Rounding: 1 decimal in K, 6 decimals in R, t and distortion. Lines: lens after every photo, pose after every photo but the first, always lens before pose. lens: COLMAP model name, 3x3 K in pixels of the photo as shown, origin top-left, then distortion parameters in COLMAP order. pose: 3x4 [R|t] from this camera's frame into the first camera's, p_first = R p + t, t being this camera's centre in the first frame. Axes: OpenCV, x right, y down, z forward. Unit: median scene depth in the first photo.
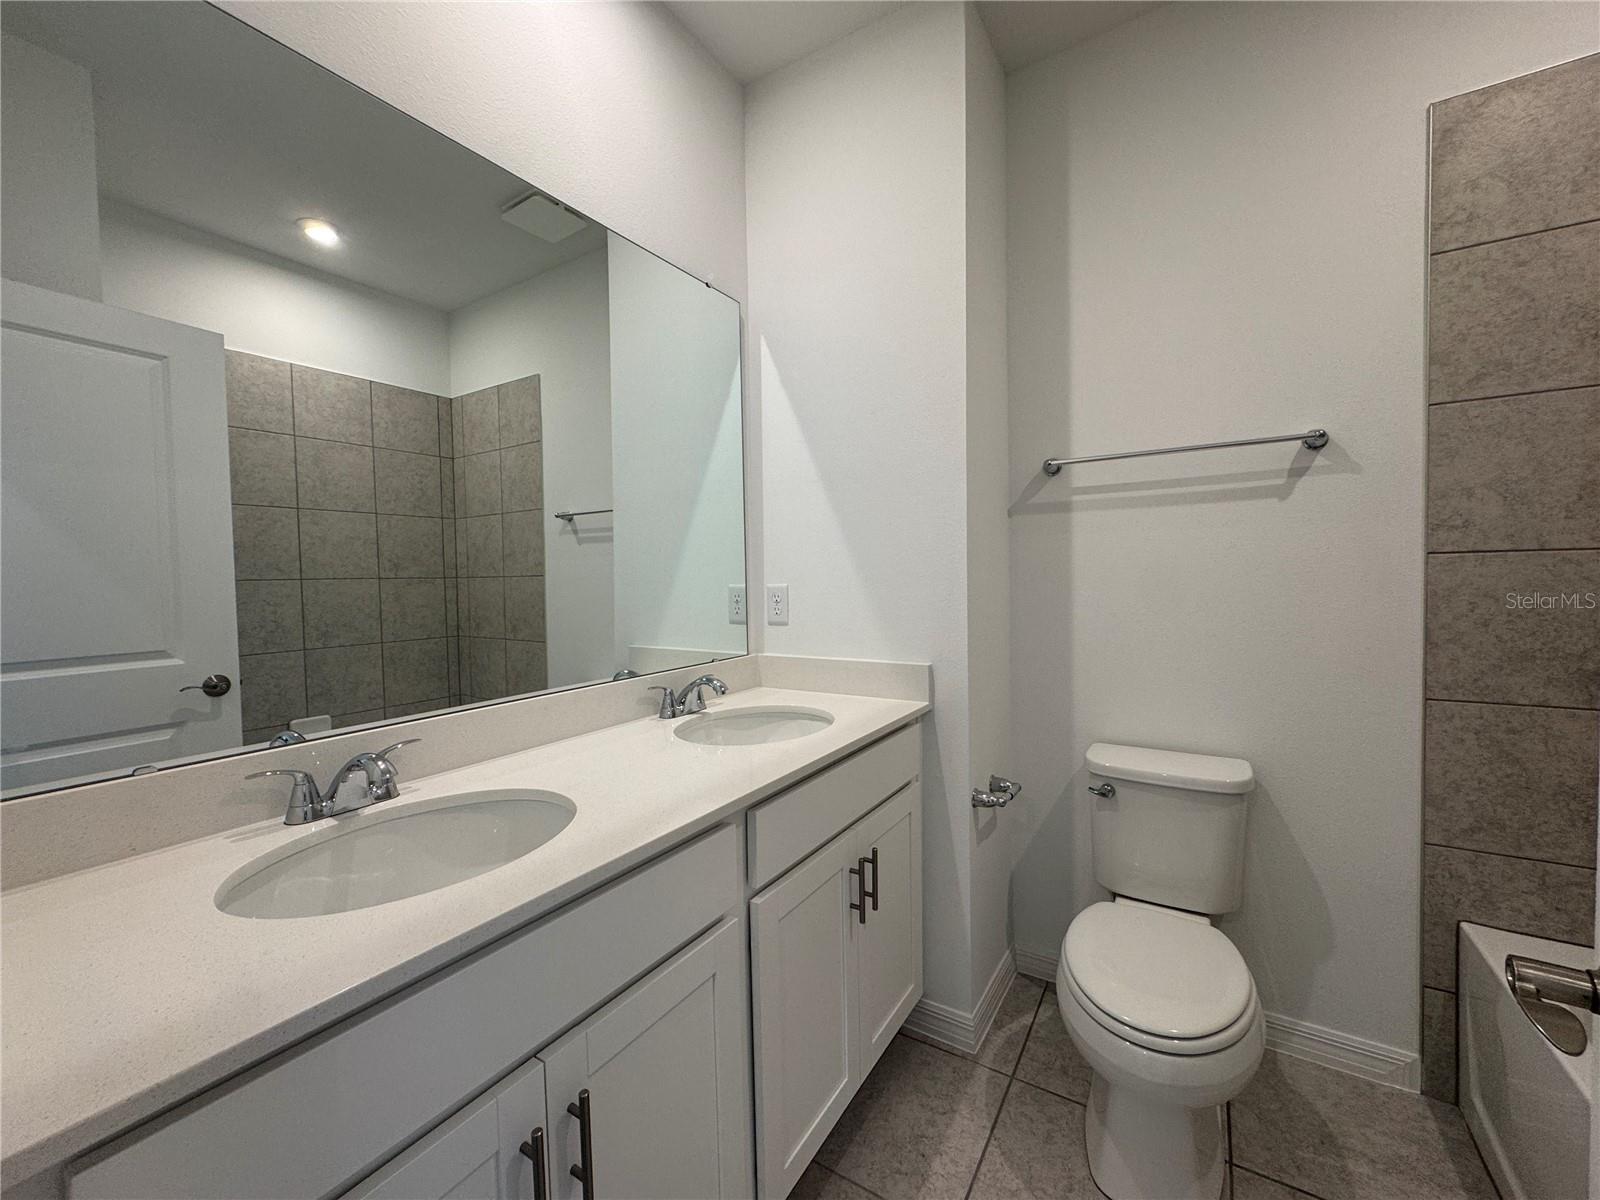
lens RADIAL K [[634.5, 0, 800.0], [0, 634.5, 600.0], [0, 0, 1]] dist [-0.002507, 0.000039]
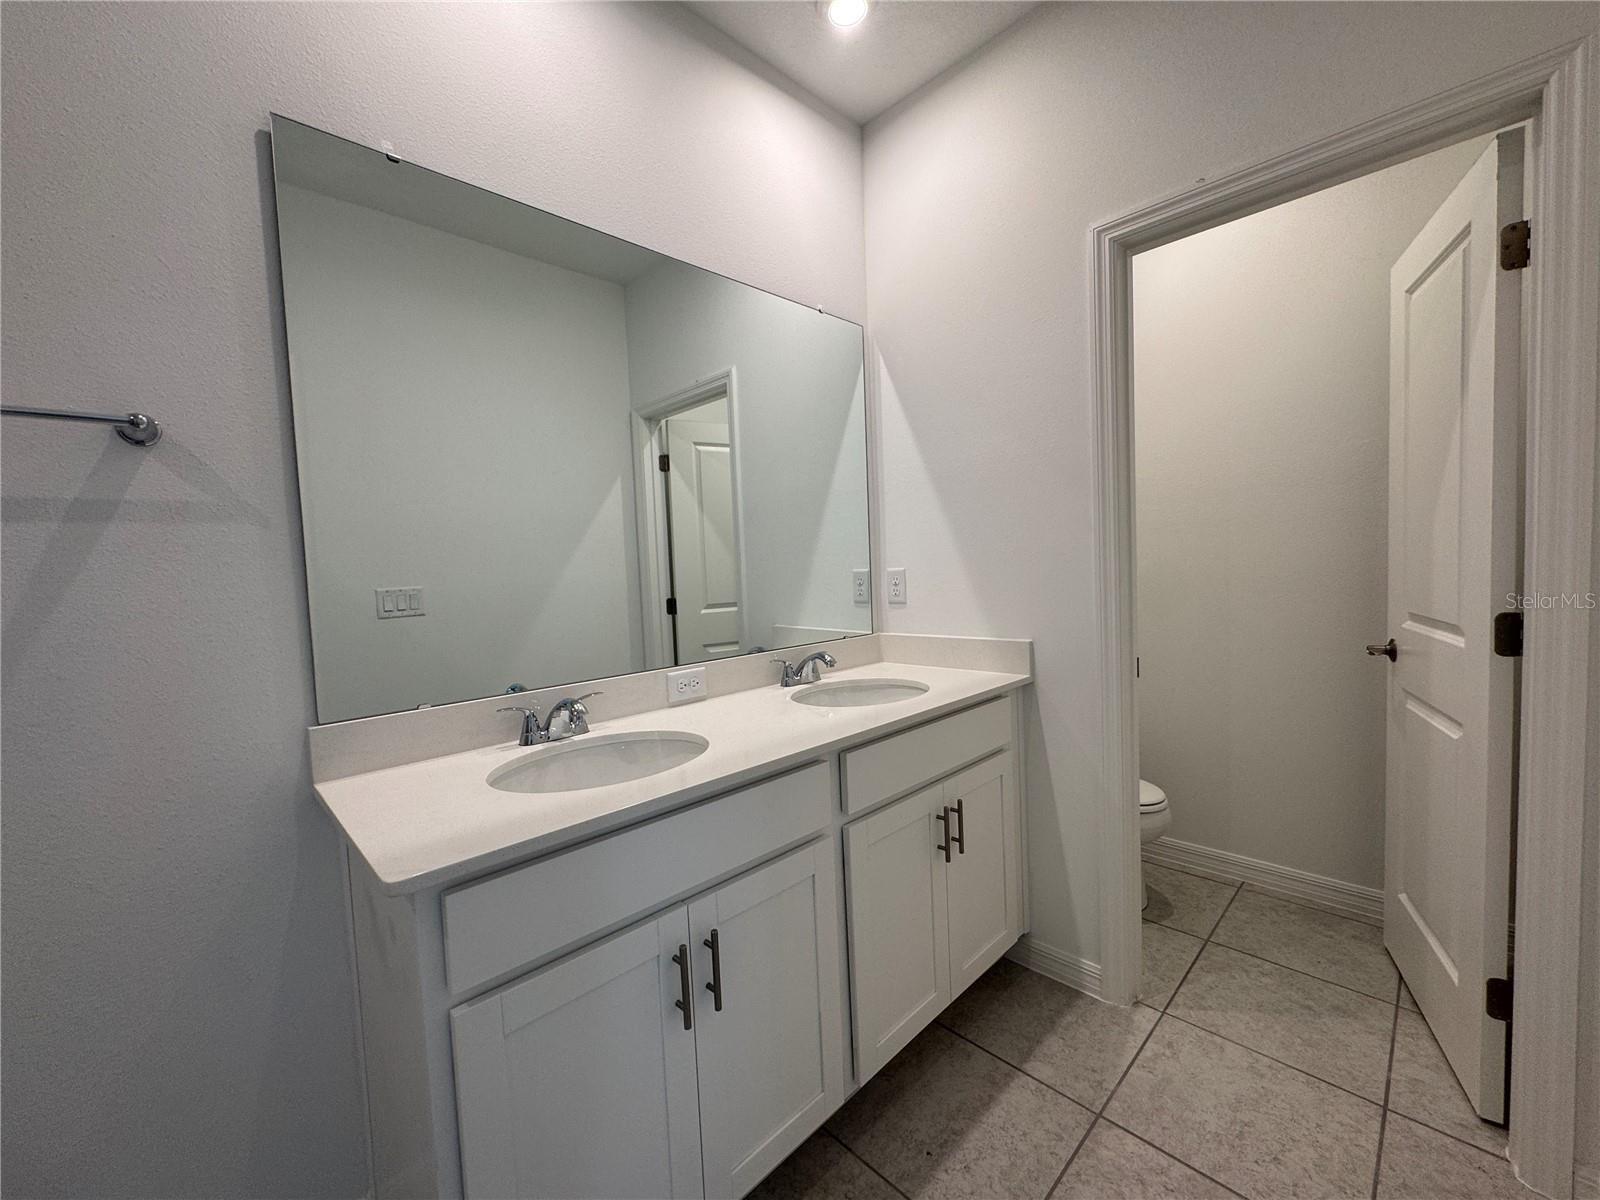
lens RADIAL K [[634.5, 0, 800.0], [0, 634.5, 600.0], [0, 0, 1]] dist [-0.002507, 0.000039]
pose [[0.976470, -0.008072, -0.215501, 0.086885], [0.014565, 0.999486, 0.028559, -0.008670], [0.215159, -0.031026, 0.976086, -0.178208]]
